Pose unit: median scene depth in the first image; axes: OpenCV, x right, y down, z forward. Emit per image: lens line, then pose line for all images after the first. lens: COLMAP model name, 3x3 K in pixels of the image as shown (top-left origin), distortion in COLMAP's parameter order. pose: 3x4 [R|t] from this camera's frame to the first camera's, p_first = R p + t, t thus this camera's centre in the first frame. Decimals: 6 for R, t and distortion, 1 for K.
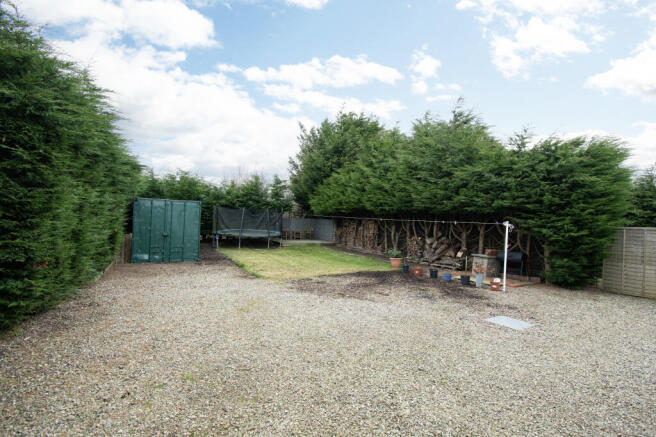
lens RADIAL K [[341.2, 0, 328.0], [0, 341.2, 218.5], [0, 0, 1]] dist [-0.000470, -0.000257]
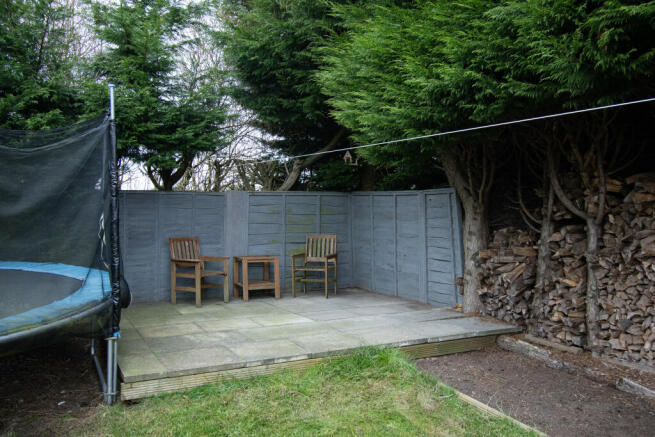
lens RADIAL K [[564.7, 0, 327.5], [0, 564.7, 218.5], [0, 0, 1]] dist [0.000205, 0.000089]
pose [[0.999148, -0.039351, -0.012466, -0.046911], [0.039434, 0.999201, 0.006481, 0.015671], [0.012201, -0.006967, 0.999901, 0.696473]]
